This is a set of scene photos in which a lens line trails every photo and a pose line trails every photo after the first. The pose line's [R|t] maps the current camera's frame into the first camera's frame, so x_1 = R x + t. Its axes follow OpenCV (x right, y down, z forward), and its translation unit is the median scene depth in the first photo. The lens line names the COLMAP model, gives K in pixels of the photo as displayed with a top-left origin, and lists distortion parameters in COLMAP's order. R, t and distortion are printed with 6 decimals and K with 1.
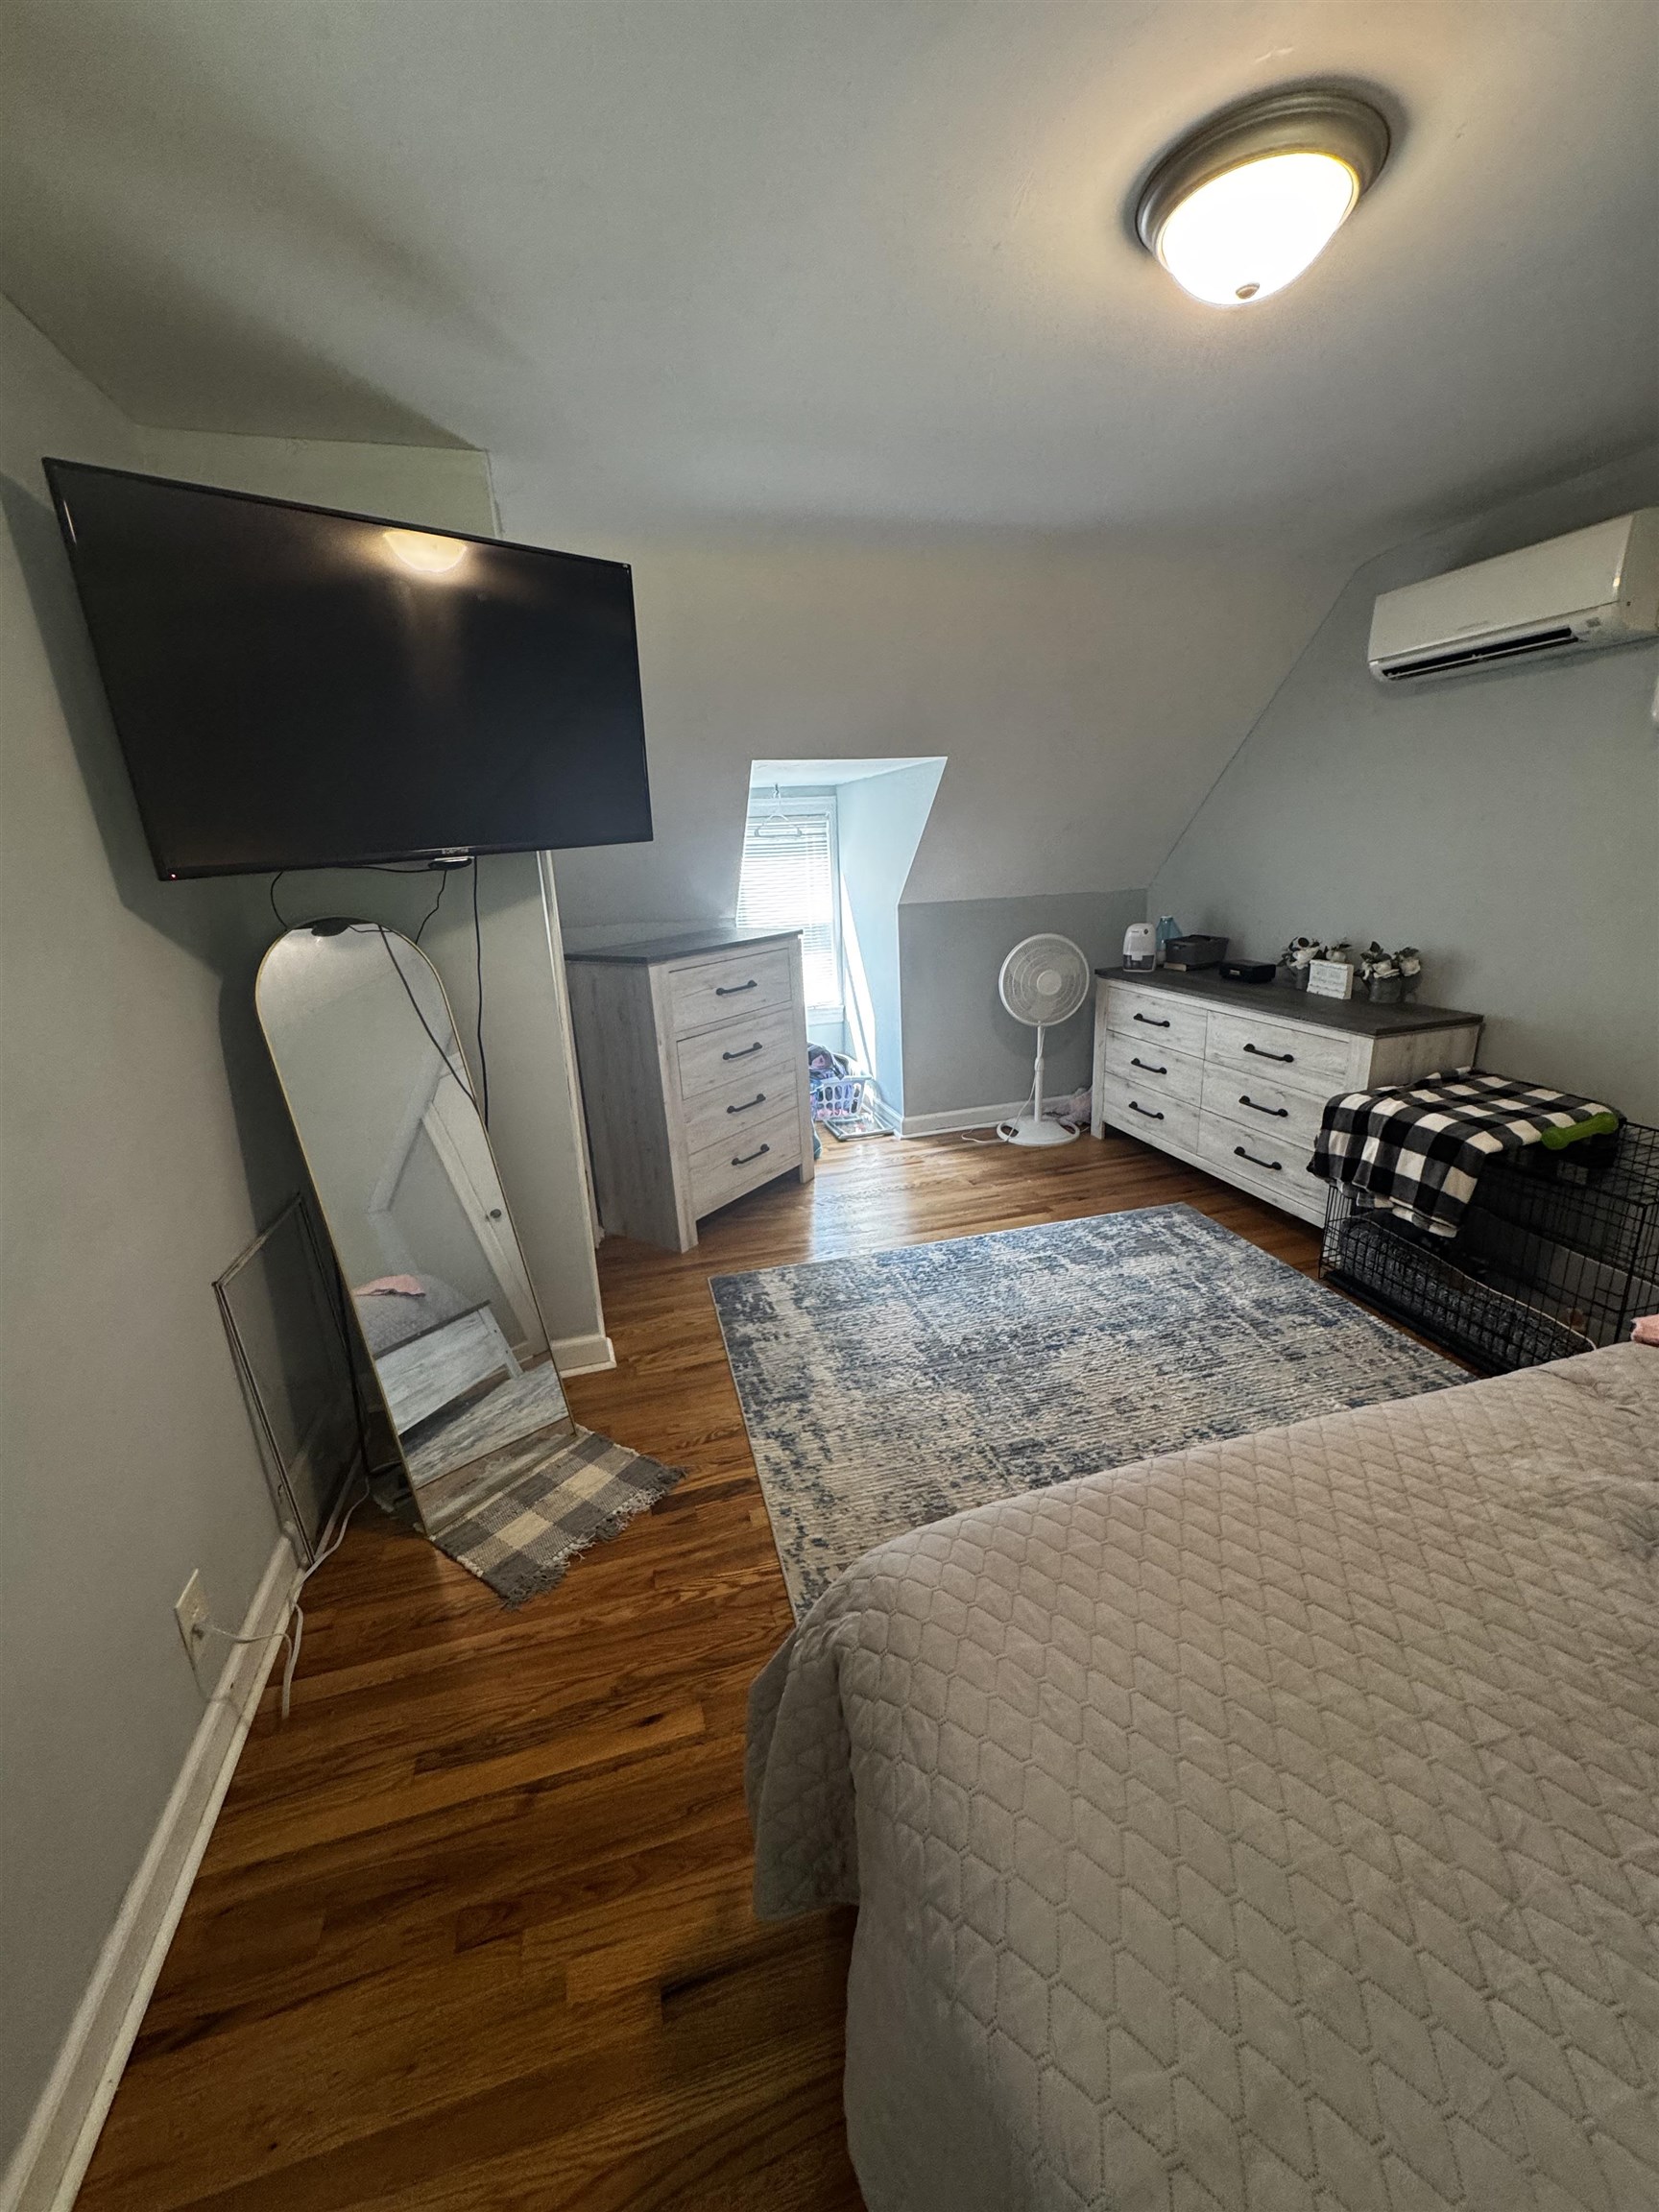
lens RADIAL K [[881.8, 0, 828.6], [0, 881.8, 1105.0], [0, 0, 1]] dist [-0.002383, 0.000693]
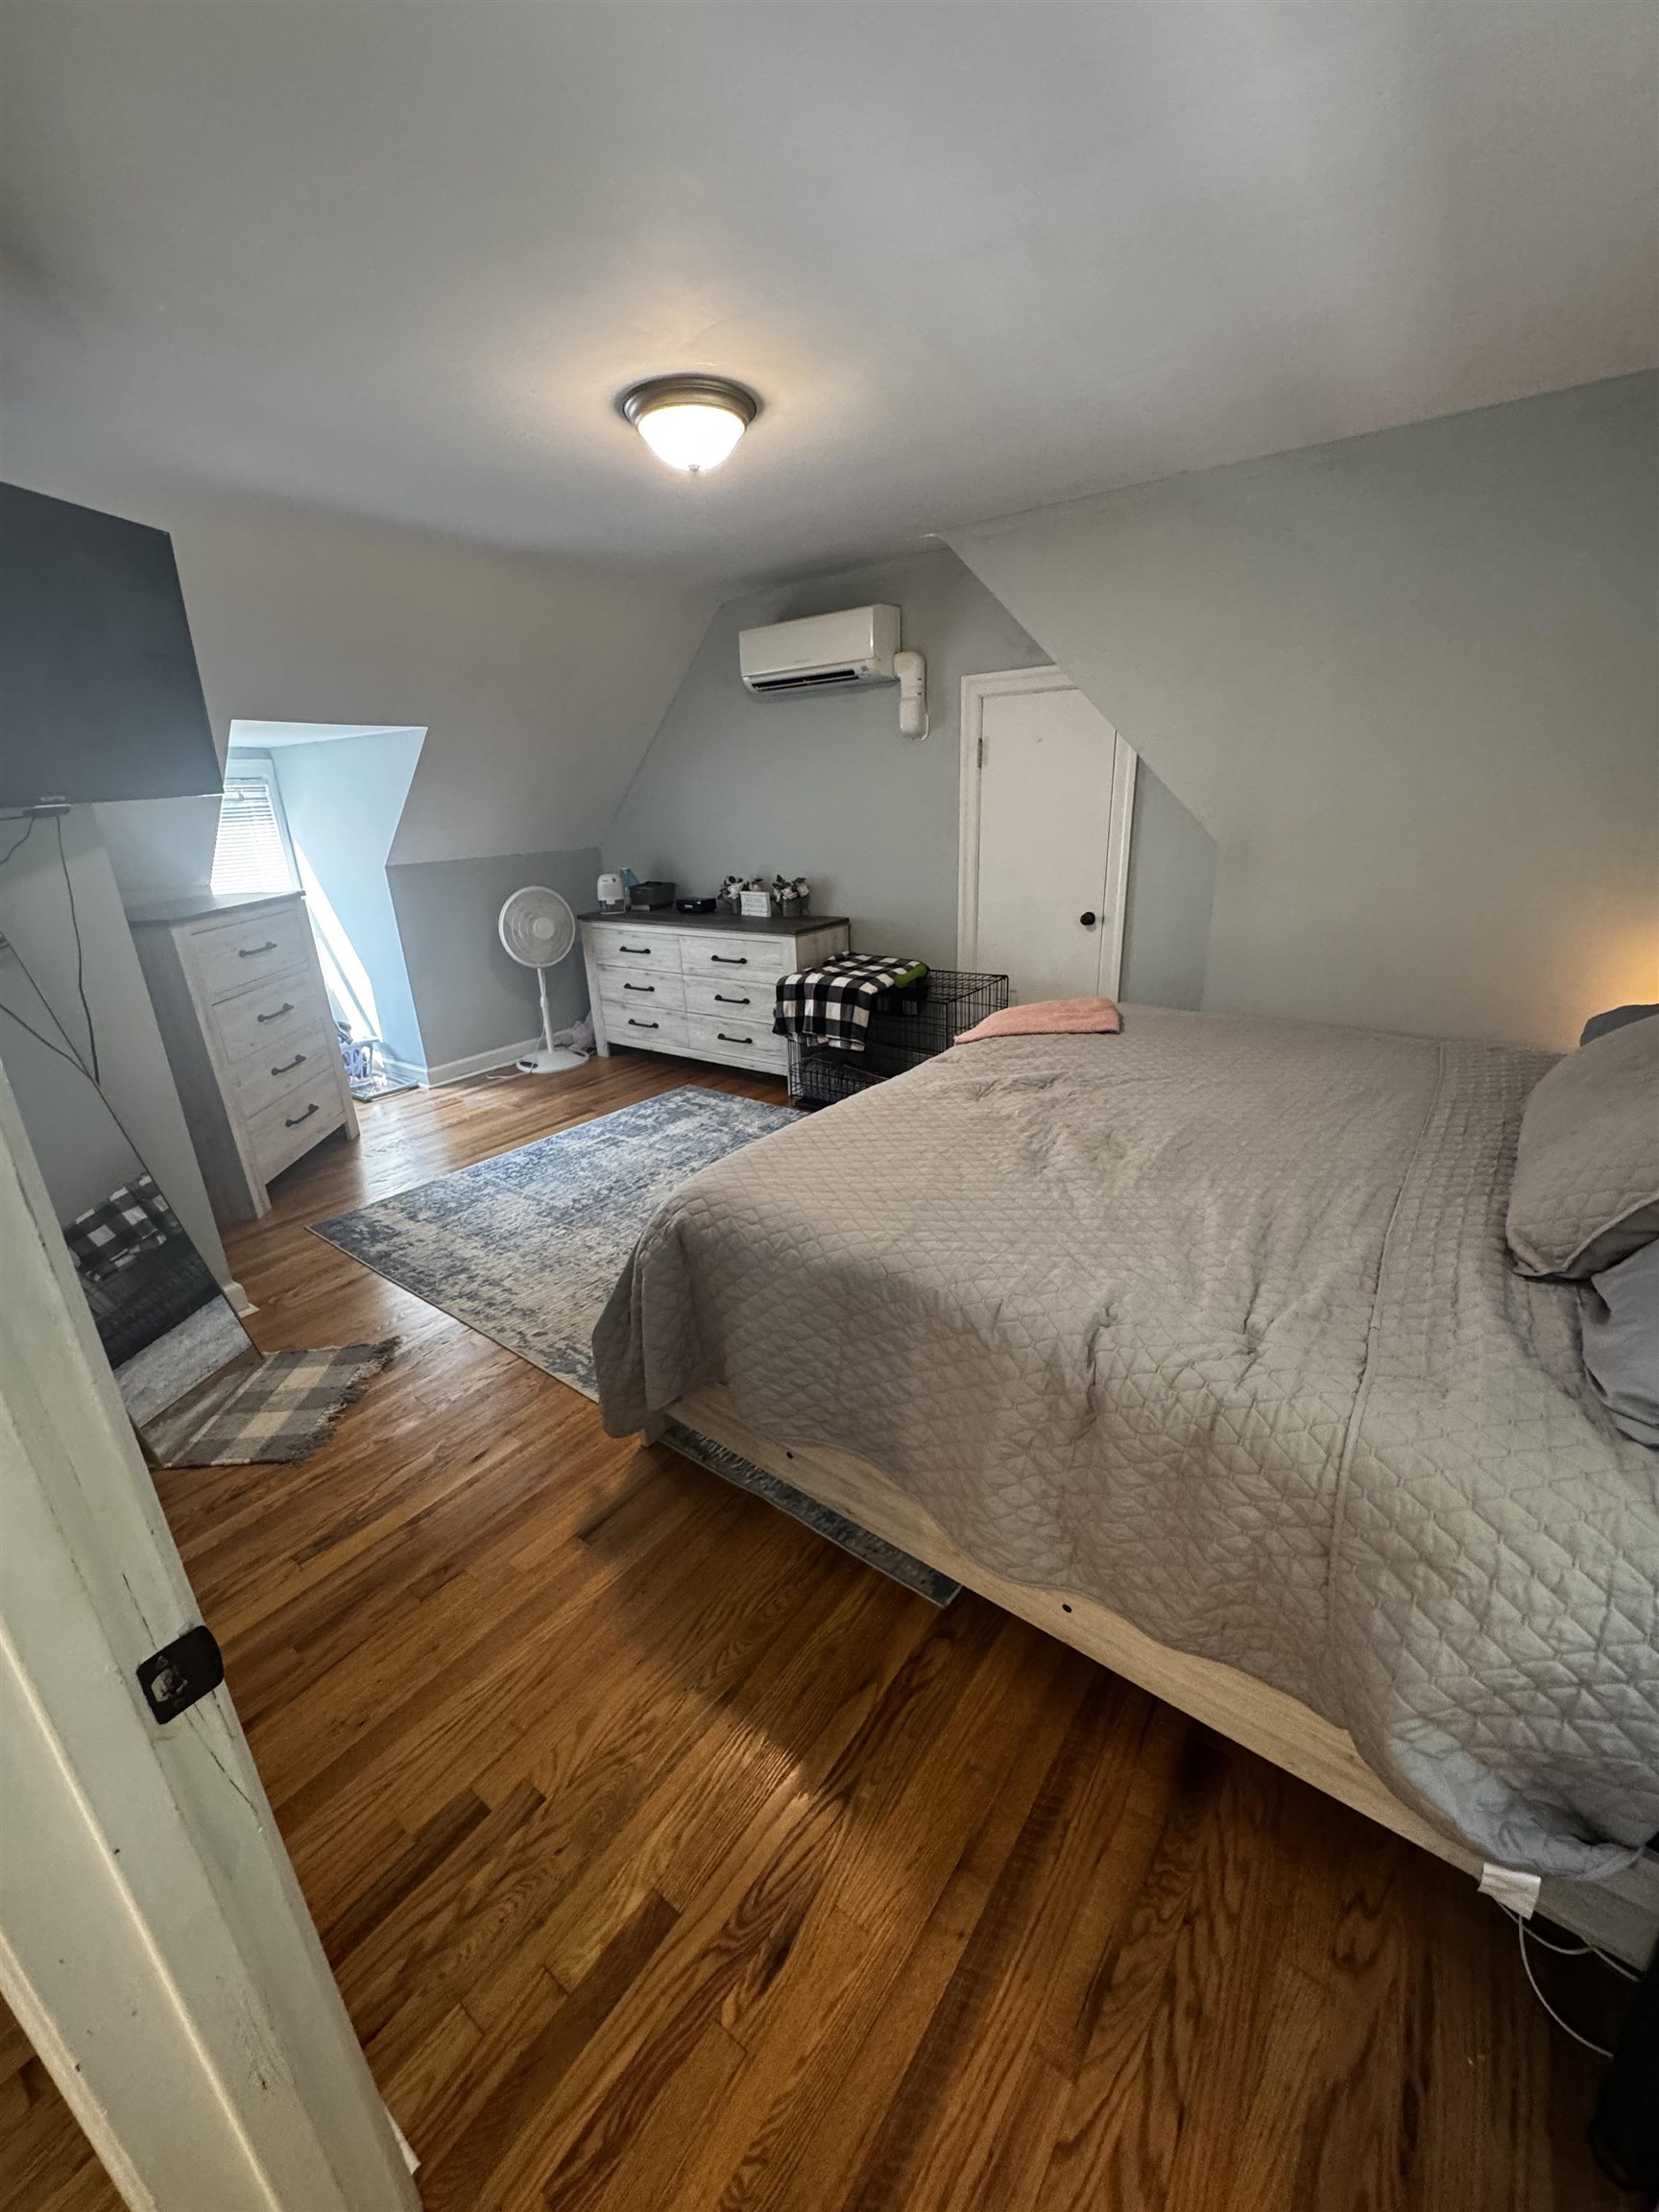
lens RADIAL K [[881.8, 0, 829.5], [0, 881.8, 1103.2], [0, 0, 1]] dist [-0.002383, 0.000693]
pose [[0.791008, -0.190838, 0.581281, -0.224743], [0.178388, 0.980764, 0.079239, 0.082123], [-0.585221, 0.041015, 0.809836, -0.200331]]
